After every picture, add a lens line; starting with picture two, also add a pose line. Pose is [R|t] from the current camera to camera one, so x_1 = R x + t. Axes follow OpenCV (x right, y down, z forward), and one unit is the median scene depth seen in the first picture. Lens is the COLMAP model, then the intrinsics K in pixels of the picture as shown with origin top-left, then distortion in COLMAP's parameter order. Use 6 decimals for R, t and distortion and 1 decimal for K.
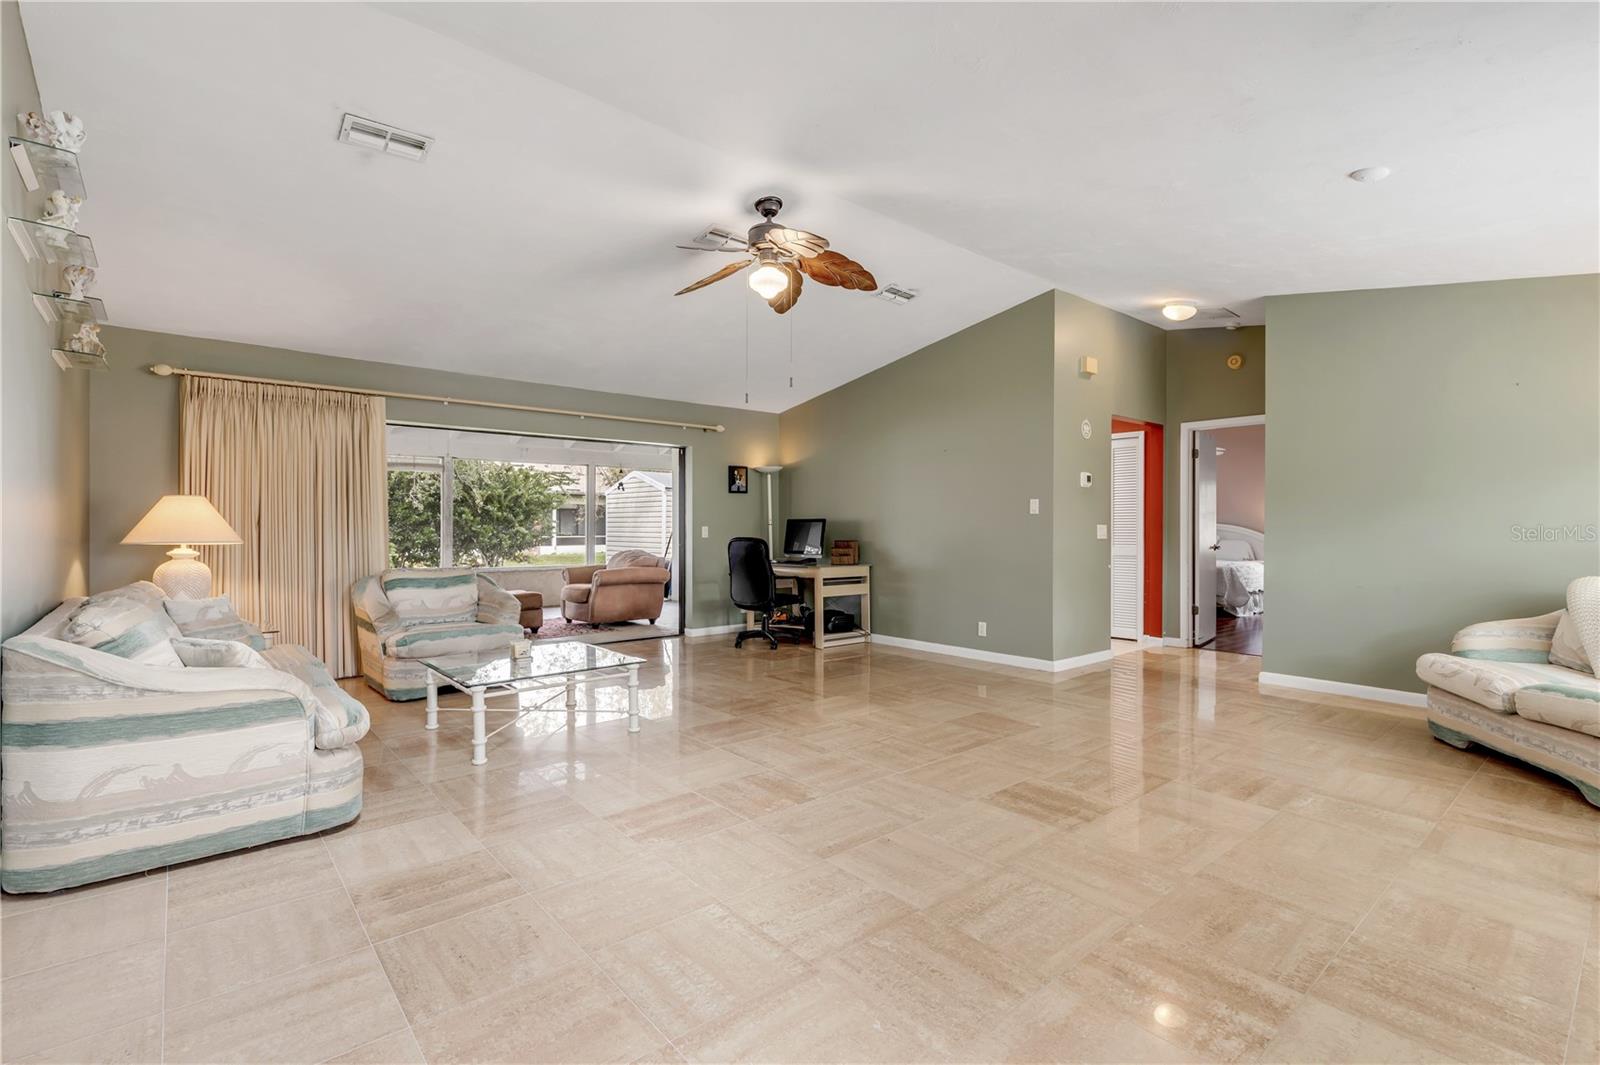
lens RADIAL K [[764.4, 0, 800.7], [0, 764.4, 528.2], [0, 0, 1]] dist [0.003026, 0.000584]
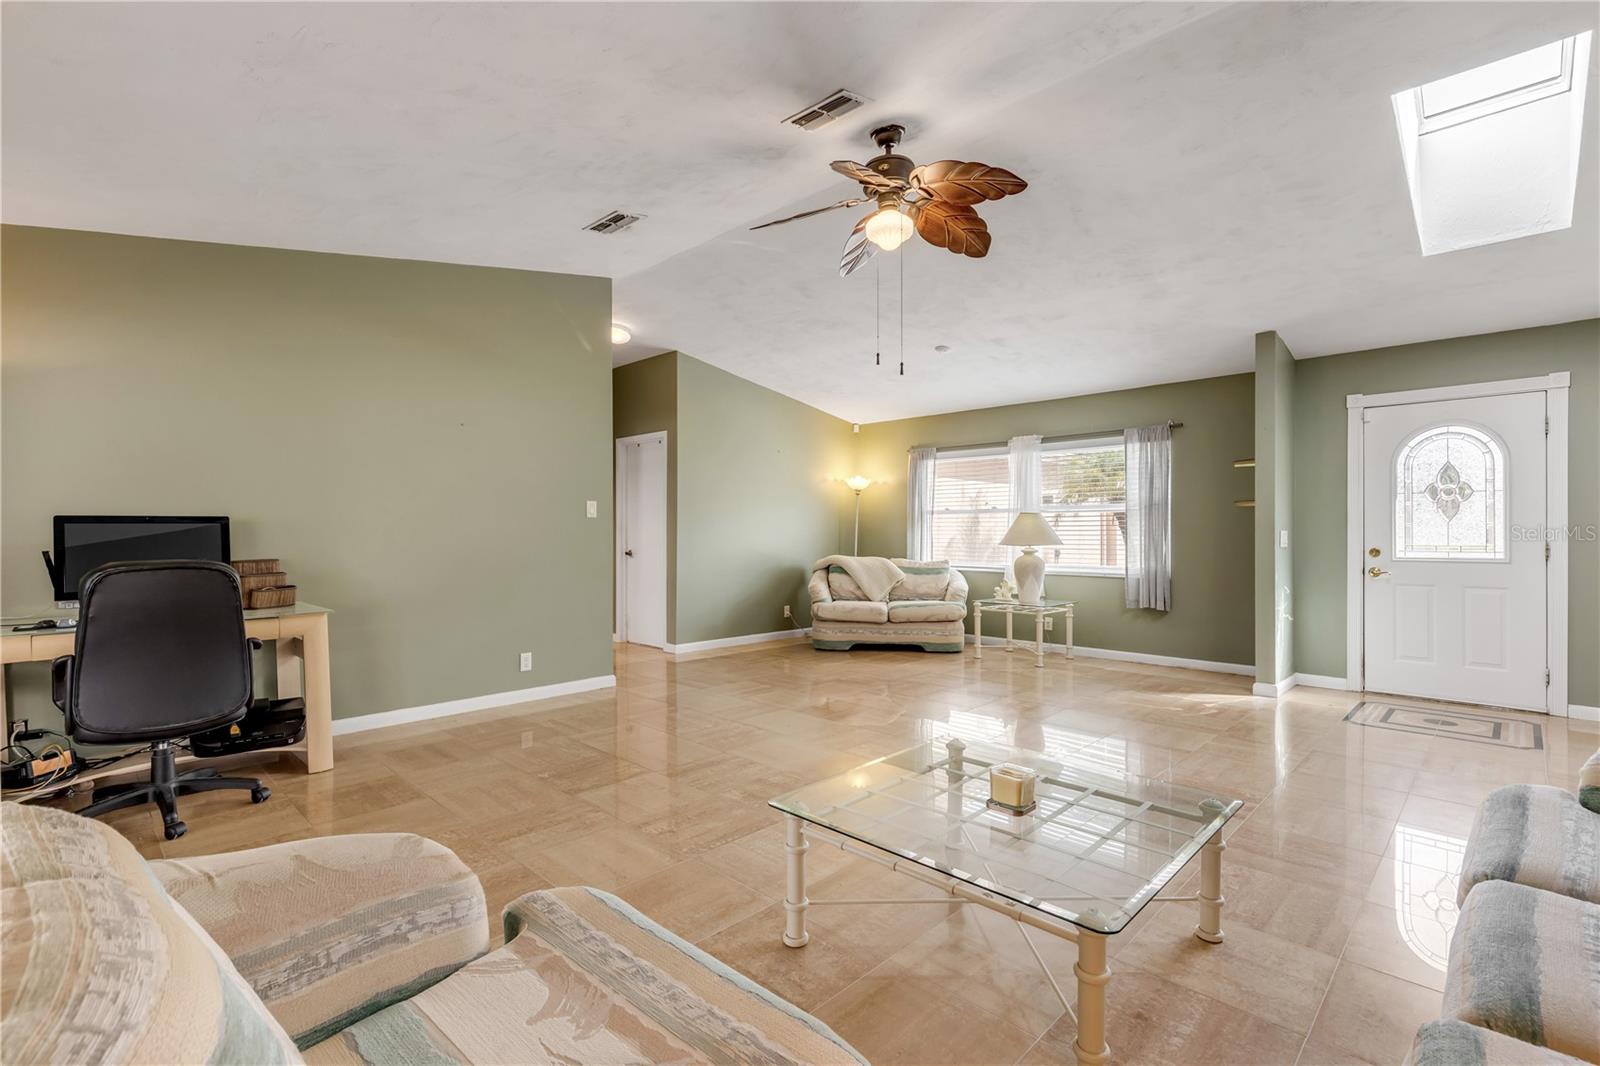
lens RADIAL K [[750.8, 0, 787.8], [0, 750.8, 532.1], [0, 0, 1]] dist [0.005779, -0.000915]
pose [[-0.097802, -0.008145, 0.995173, -0.692134], [0.002889, 0.999960, 0.008468, -0.009604], [-0.995202, 0.003703, -0.097775, 0.985631]]
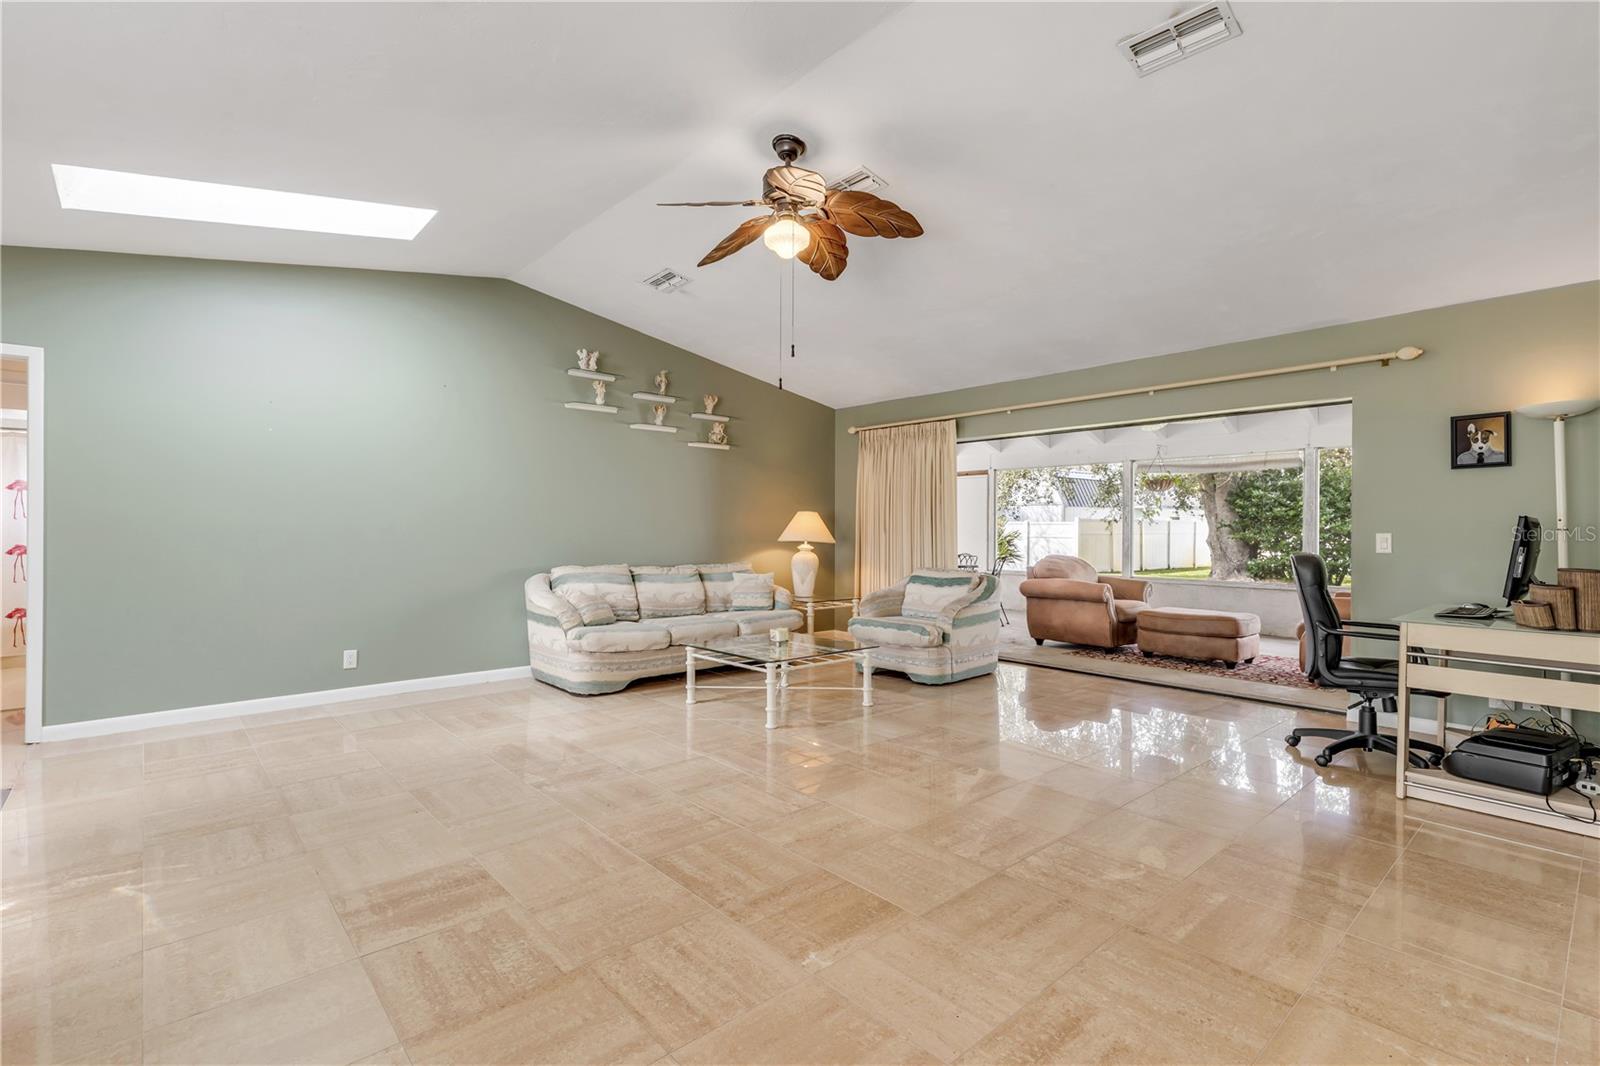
lens RADIAL K [[740.2, 0, 771.4], [0, 740.2, 530.7], [0, 0, 1]] dist [0.006023, -0.000560]
pose [[-0.018029, -0.000195, -0.999837, 0.636641], [-0.006973, 0.999976, -0.000070, -0.001194], [0.999813, 0.006970, -0.018030, 0.825530]]
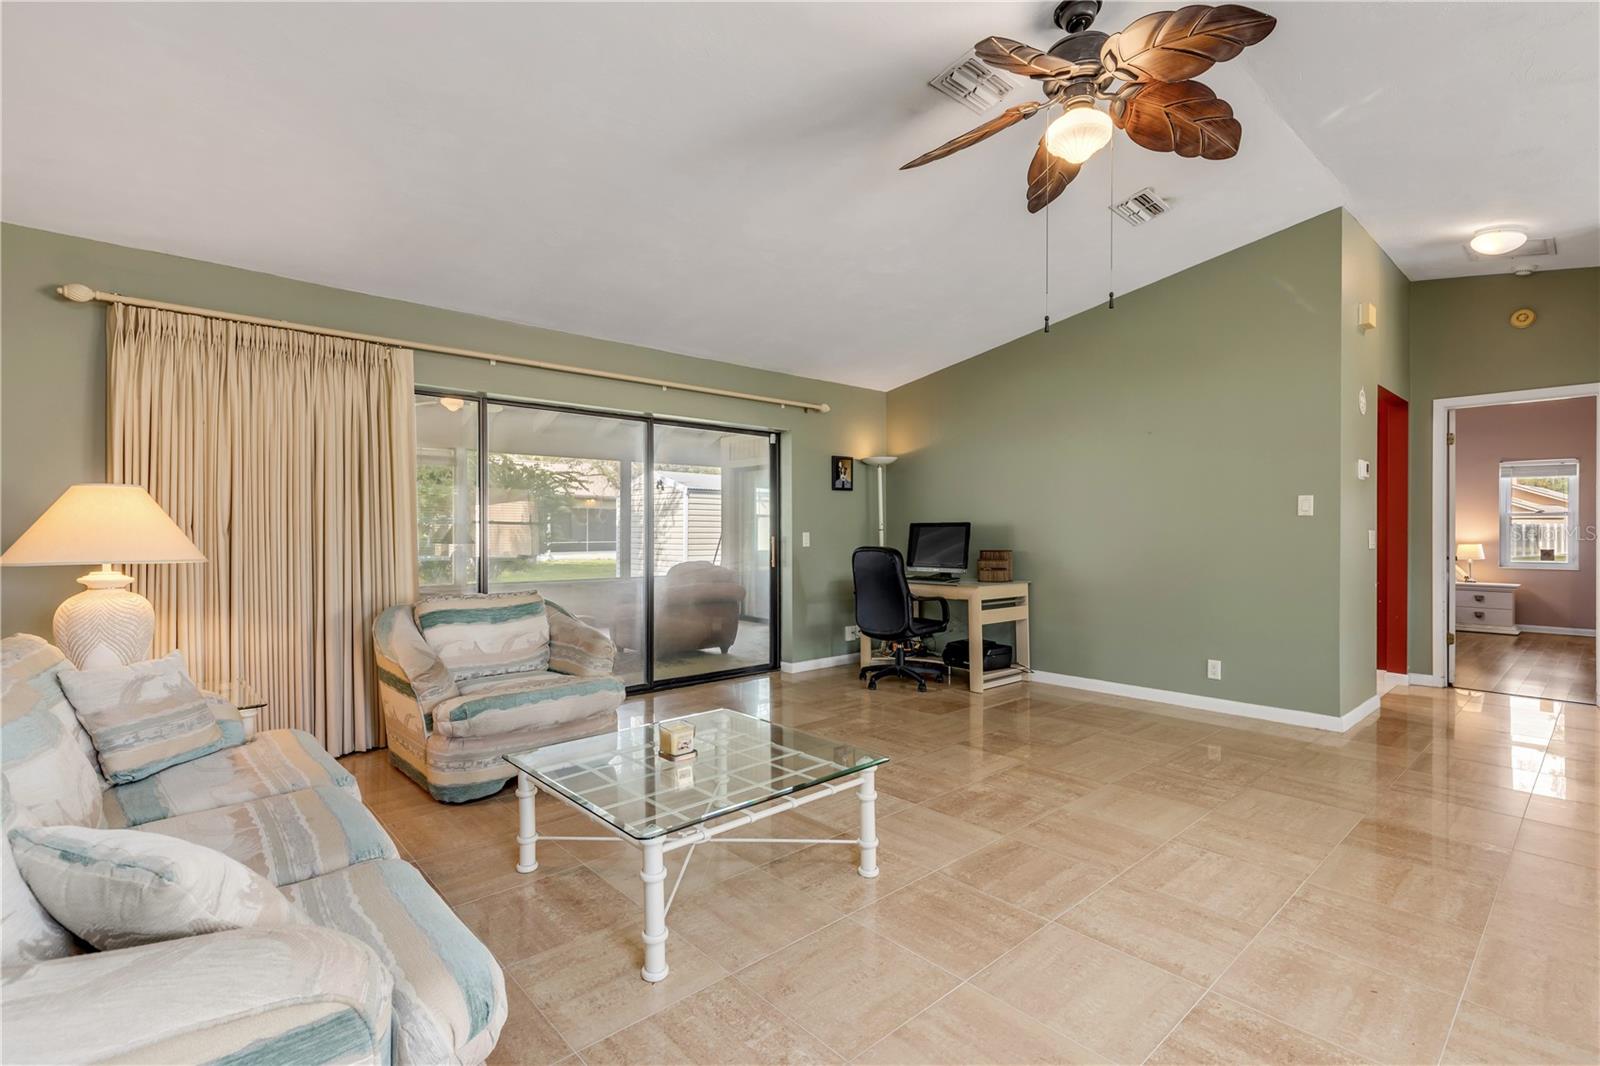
lens RADIAL K [[754.8, 0, 789.6], [0, 754.8, 533.5], [0, 0, 1]] dist [0.004990, -0.000168]
pose [[0.999669, -0.001177, 0.025705, -0.239622], [0.001145, 0.999999, 0.001273, -0.003075], [-0.025707, -0.001243, 0.999669, 0.330470]]
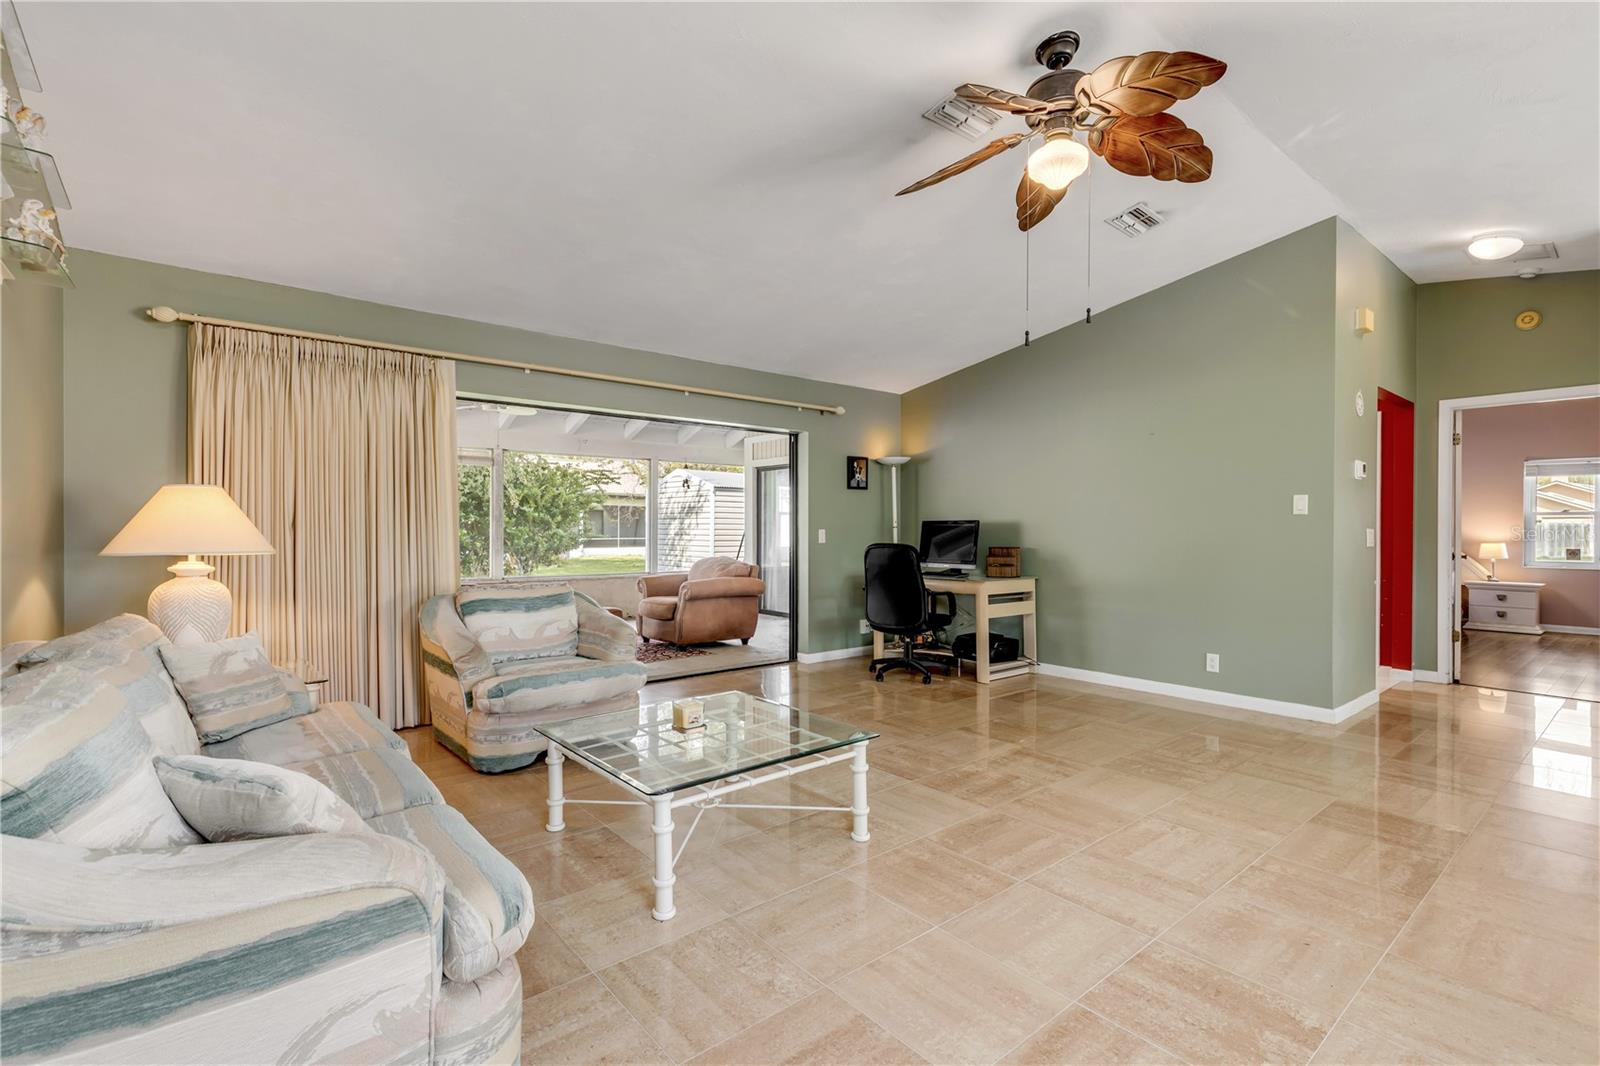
lens RADIAL K [[750.8, 0, 787.8], [0, 750.8, 532.1], [0, 0, 1]] dist [0.005779, -0.000915]
pose [[0.999868, 0.001873, -0.016111, -0.220115], [-0.001828, 0.999994, 0.002818, -0.002408], [0.016117, -0.002788, 0.999866, 0.281774]]
